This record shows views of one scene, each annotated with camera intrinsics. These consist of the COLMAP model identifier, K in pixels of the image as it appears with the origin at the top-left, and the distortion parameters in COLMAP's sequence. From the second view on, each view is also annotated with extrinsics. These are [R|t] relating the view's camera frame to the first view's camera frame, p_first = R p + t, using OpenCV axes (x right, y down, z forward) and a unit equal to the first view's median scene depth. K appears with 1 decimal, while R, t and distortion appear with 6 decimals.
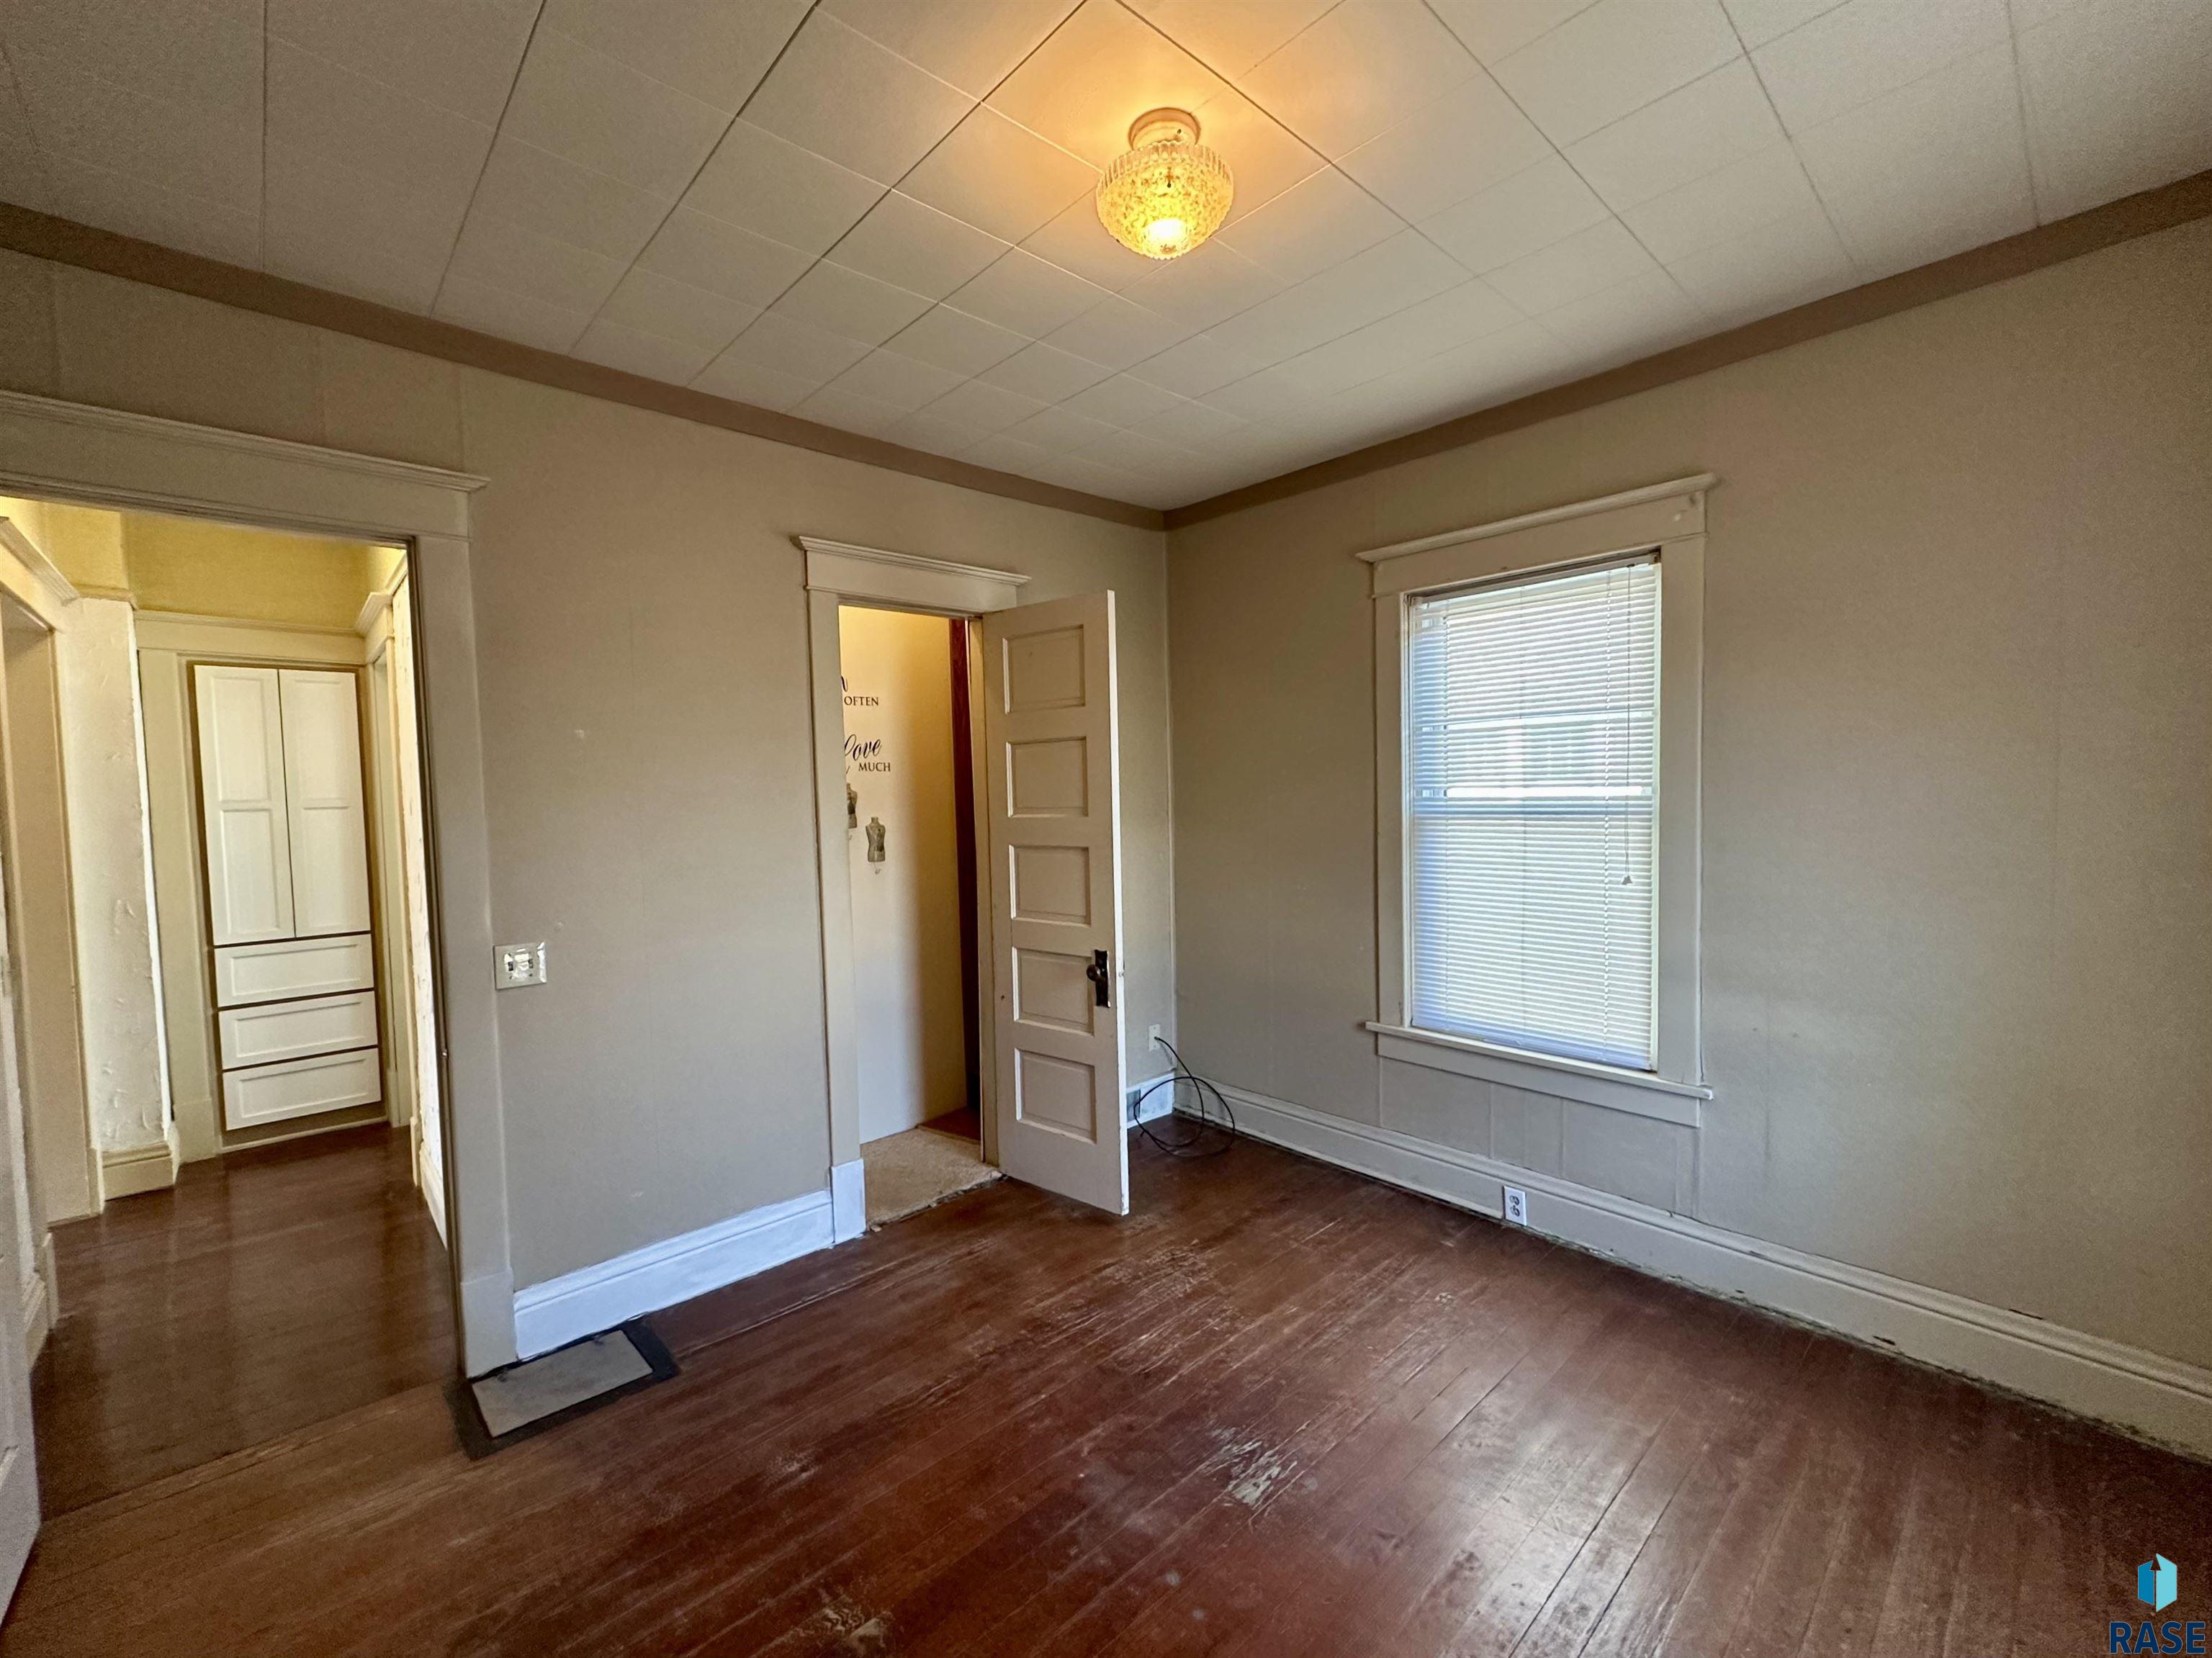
lens RADIAL K [[915.8, 0, 1103.3], [0, 915.8, 831.8], [0, 0, 1]] dist [-0.001578, 0.000244]
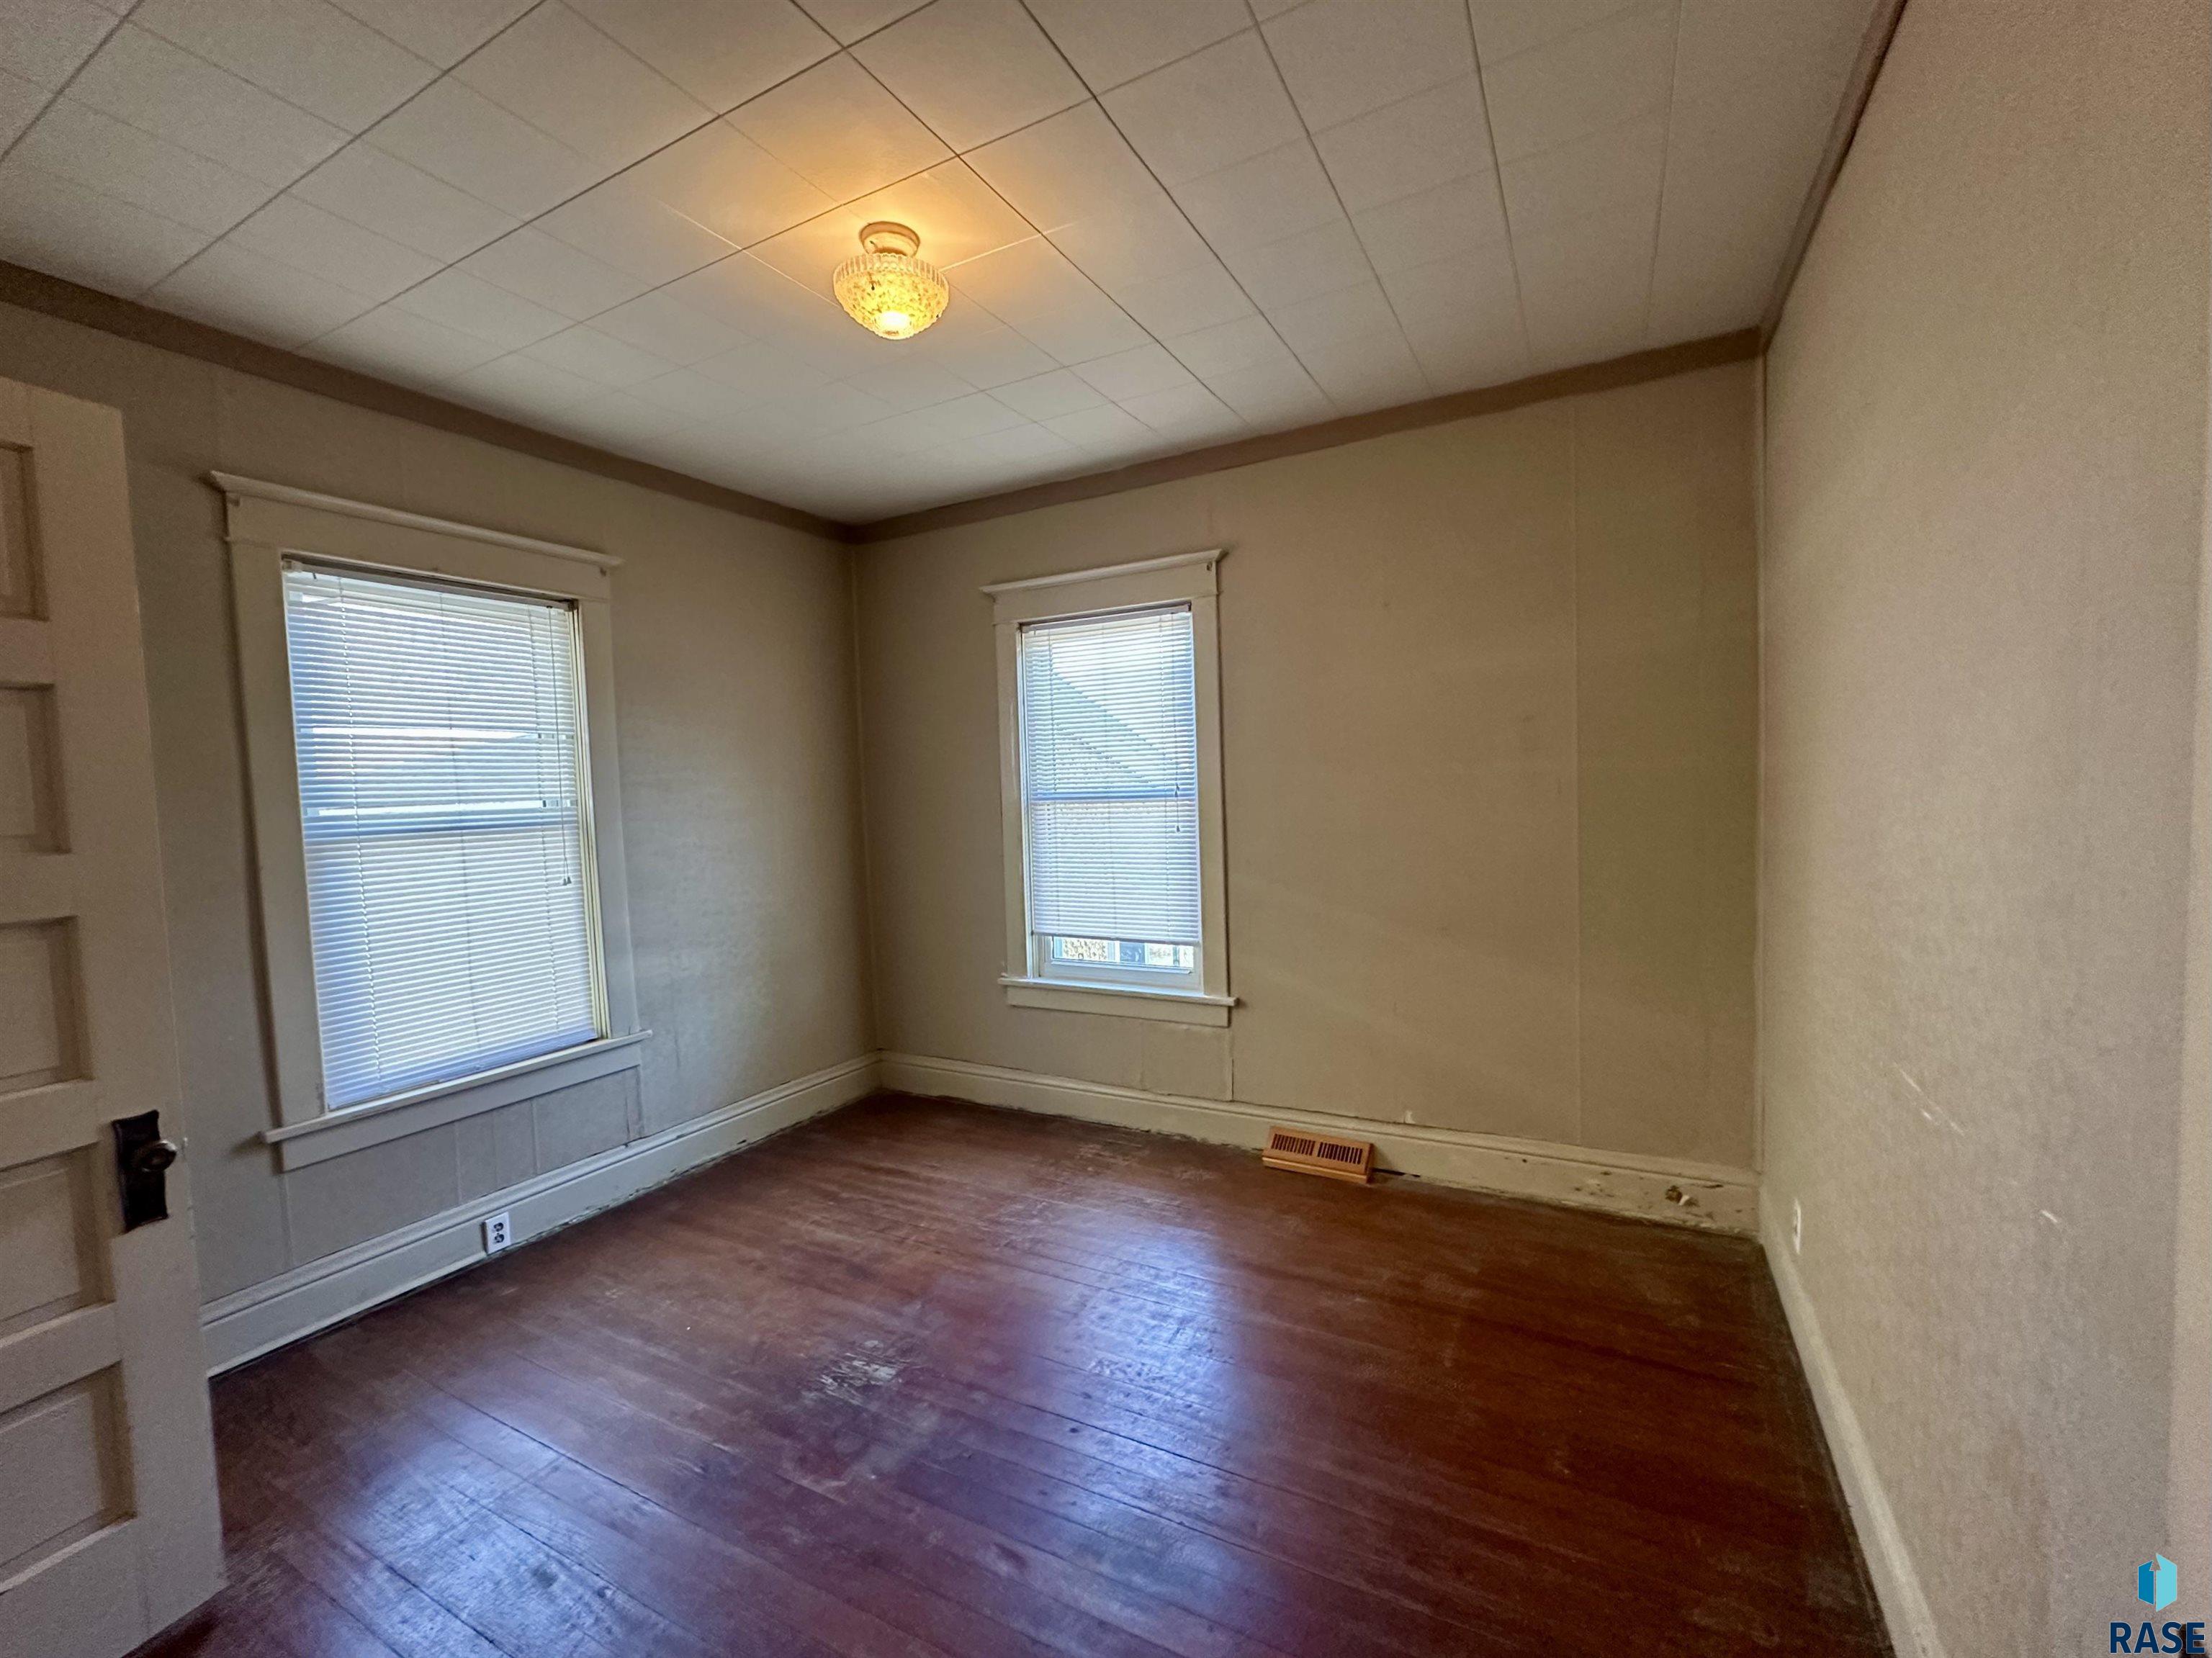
lens RADIAL K [[915.8, 0, 1103.3], [0, 915.8, 831.8], [0, 0, 1]] dist [-0.001578, 0.000244]
pose [[-0.318509, -0.016696, 0.947773, -0.726859], [0.085417, 0.995272, 0.046238, -0.004066], [-0.944064, 0.095684, -0.315576, 0.724392]]
